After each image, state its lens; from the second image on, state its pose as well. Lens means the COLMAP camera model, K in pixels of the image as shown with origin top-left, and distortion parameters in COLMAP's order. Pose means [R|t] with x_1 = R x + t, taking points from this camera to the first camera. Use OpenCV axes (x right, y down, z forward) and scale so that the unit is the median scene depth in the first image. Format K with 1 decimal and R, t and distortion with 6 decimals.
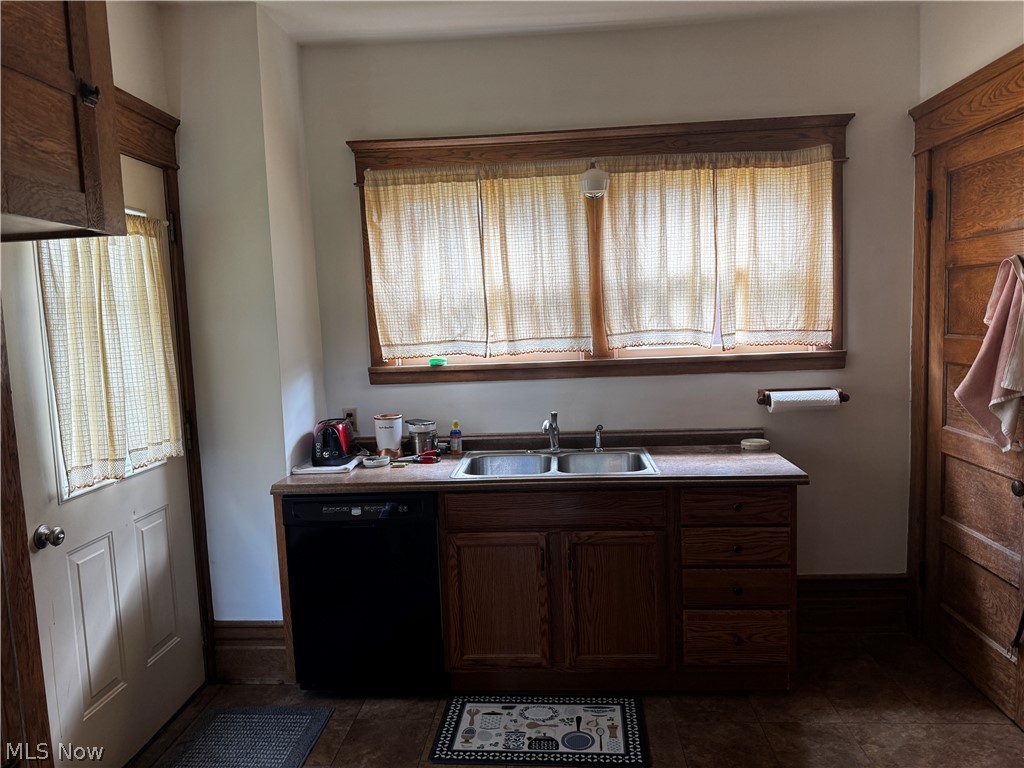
lens RADIAL K [[720.5, 0, 509.4], [0, 720.5, 383.3], [0, 0, 1]] dist [0.052476, -0.061131]
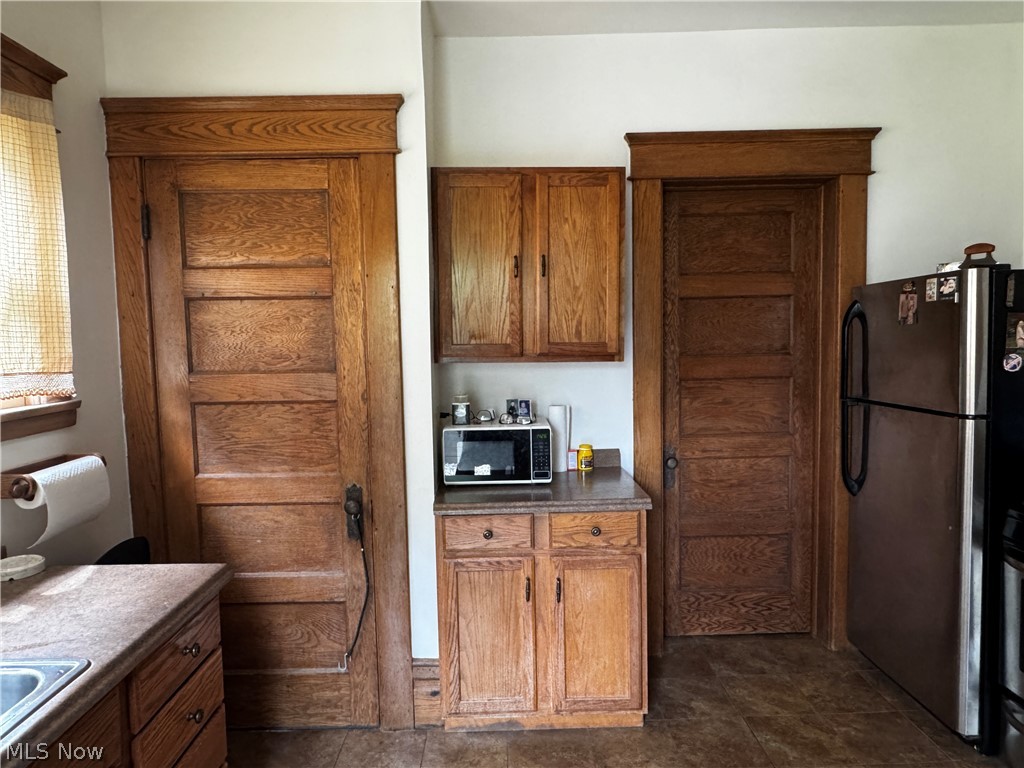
lens RADIAL K [[670.3, 0, 505.8], [0, 670.3, 382.6], [0, 0, 1]] dist [0.002156, -0.007722]
pose [[-0.086310, -0.033235, 0.995714, -0.243384], [0.115831, 0.992331, 0.043163, -0.044125], [-0.989512, 0.119060, -0.081798, 0.670480]]
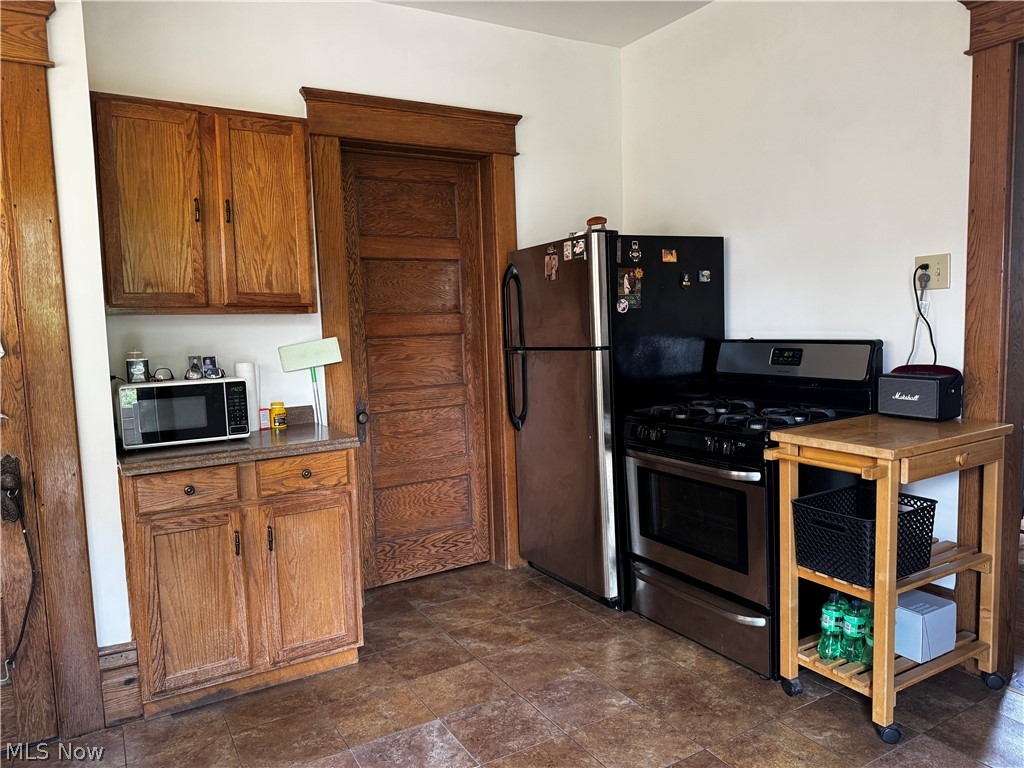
lens RADIAL K [[720.5, 0, 533.7], [0, 720.5, 386.7], [0, 0, 1]] dist [0.052476, -0.061131]
pose [[-0.582987, -0.016711, 0.812309, -0.334779], [0.133483, 0.984233, 0.116047, 0.007062], [-0.801441, 0.176083, -0.571565, 0.779055]]
